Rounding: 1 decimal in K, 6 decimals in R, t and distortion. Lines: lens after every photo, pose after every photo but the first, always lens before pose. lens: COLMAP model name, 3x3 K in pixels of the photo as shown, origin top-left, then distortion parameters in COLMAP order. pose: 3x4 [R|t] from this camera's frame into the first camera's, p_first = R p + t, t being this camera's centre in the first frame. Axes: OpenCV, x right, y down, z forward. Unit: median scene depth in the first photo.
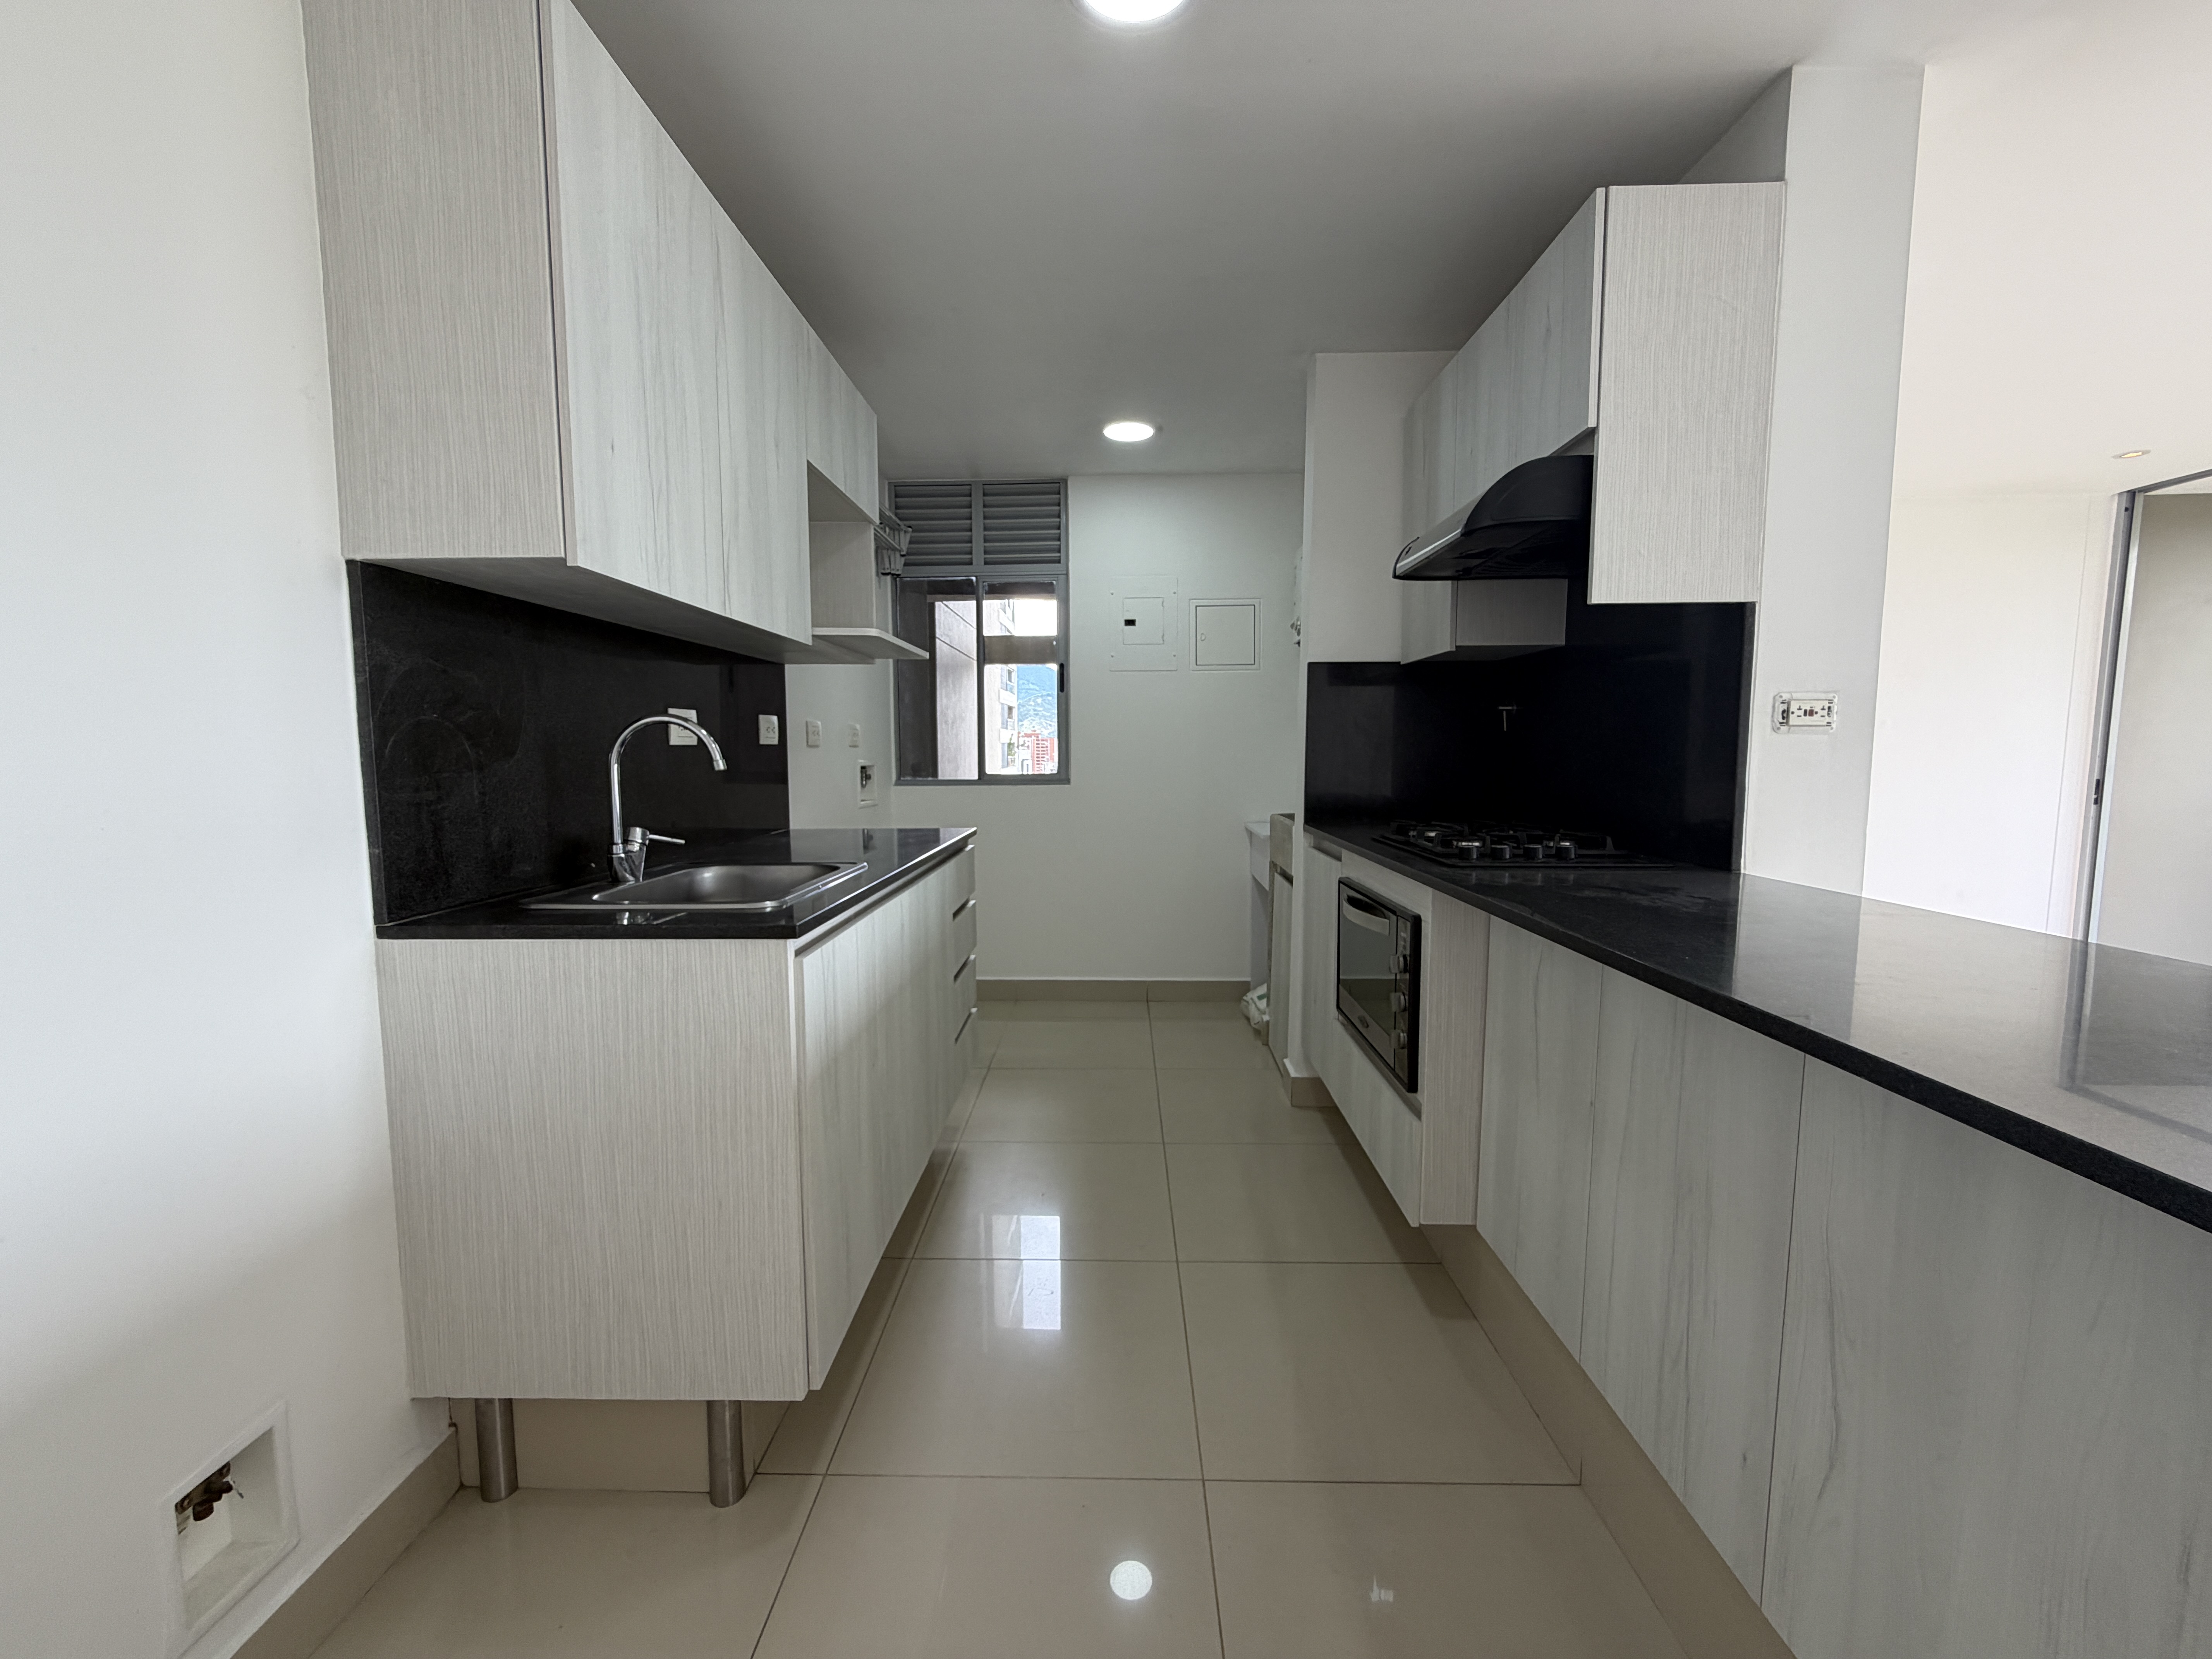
lens RADIAL K [[884.9, 0, 1099.4], [0, 884.9, 820.7], [0, 0, 1]] dist [0.001476, 0.000807]
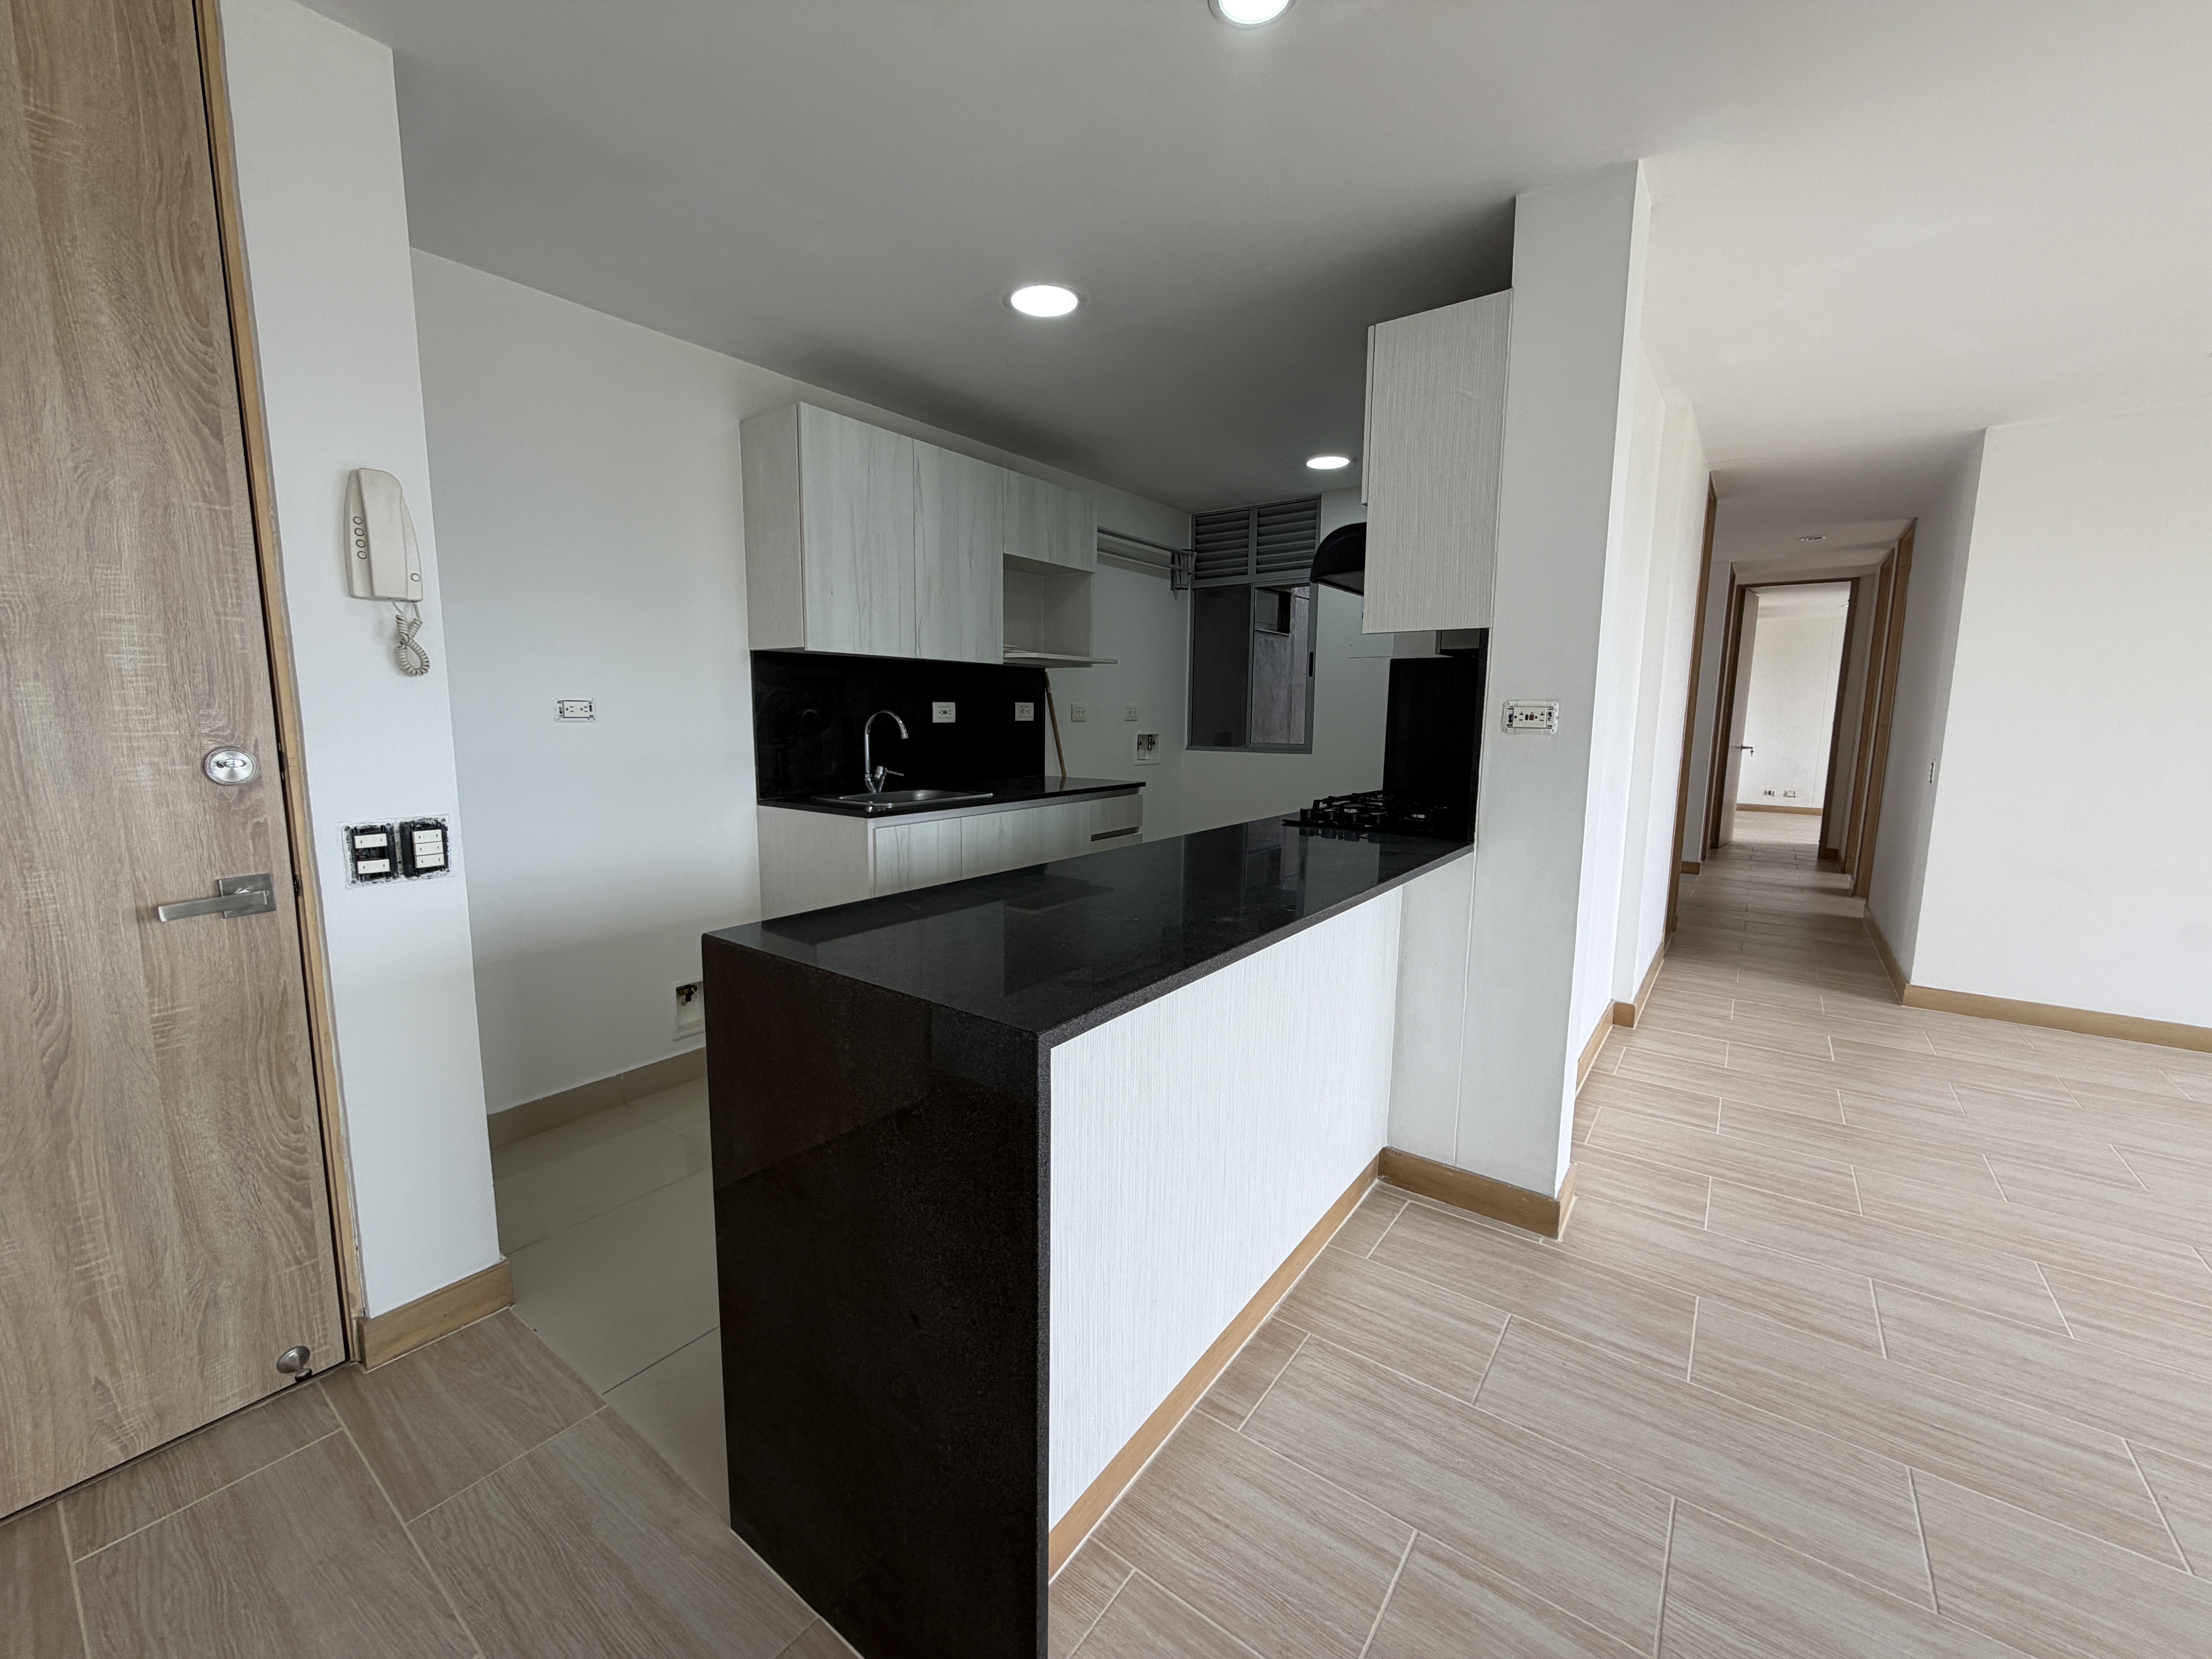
lens RADIAL K [[884.9, 0, 1101.1], [0, 884.9, 827.8], [0, 0, 1]] dist [0.001476, 0.000807]
pose [[0.816942, 0.086635, -0.570176, 1.046038], [-0.057482, 0.995961, 0.068971, -0.020078], [0.573849, -0.023570, 0.818622, -0.355726]]
